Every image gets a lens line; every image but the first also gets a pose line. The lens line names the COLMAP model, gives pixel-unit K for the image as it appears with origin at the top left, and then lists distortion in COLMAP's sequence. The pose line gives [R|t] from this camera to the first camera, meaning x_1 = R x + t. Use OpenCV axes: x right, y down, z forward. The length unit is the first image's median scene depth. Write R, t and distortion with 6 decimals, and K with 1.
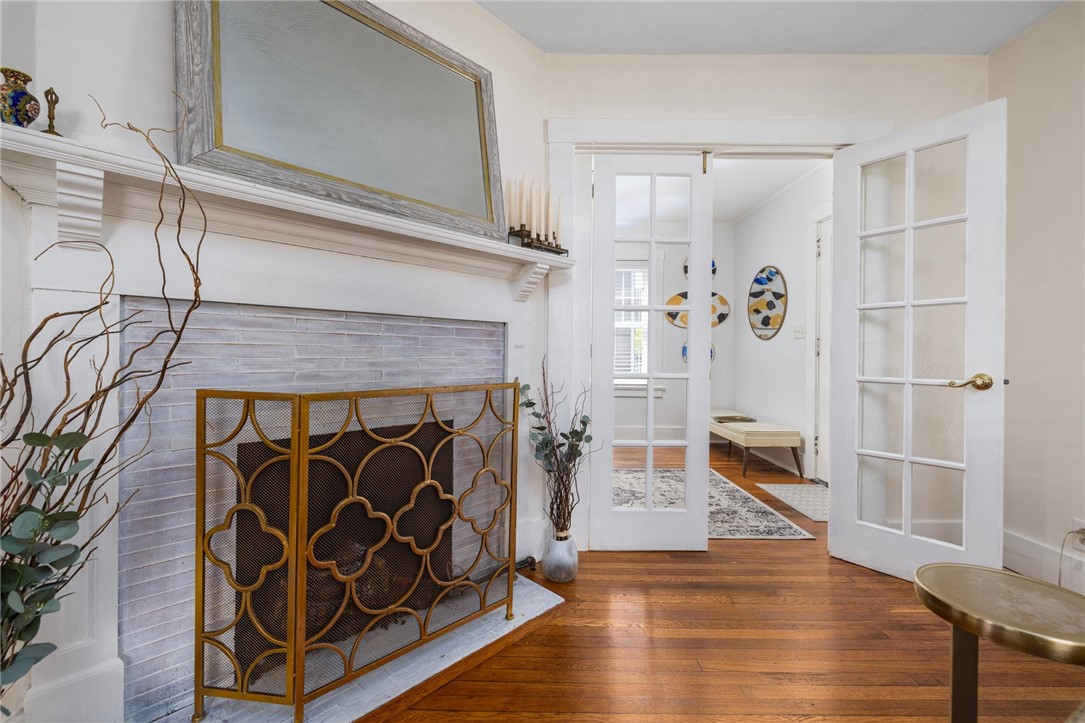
lens RADIAL K [[459.1, 0, 535.4], [0, 459.1, 353.2], [0, 0, 1]] dist [-0.002146, 0.000799]
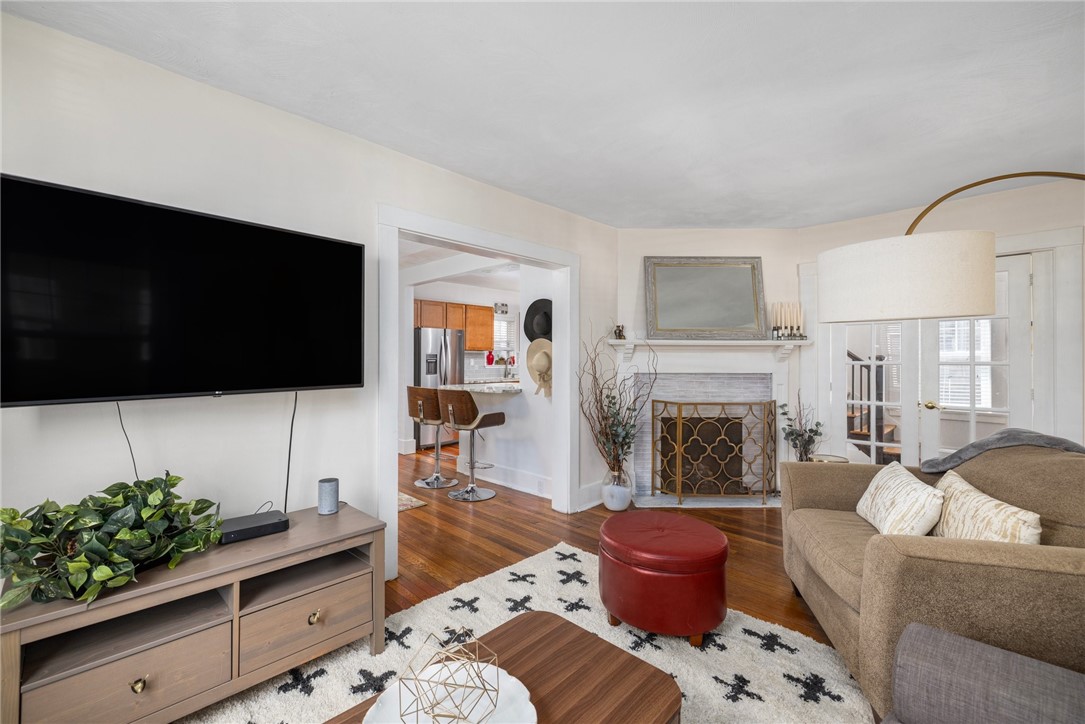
lens RADIAL K [[459.1, 0, 541.4], [0, 459.1, 355.8], [0, 0, 1]] dist [-0.002146, 0.000799]
pose [[0.718588, -0.013188, -0.695311, 0.952035], [0.003596, 0.999877, -0.015248, -0.177341], [0.695426, 0.008457, 0.718547, -1.828565]]
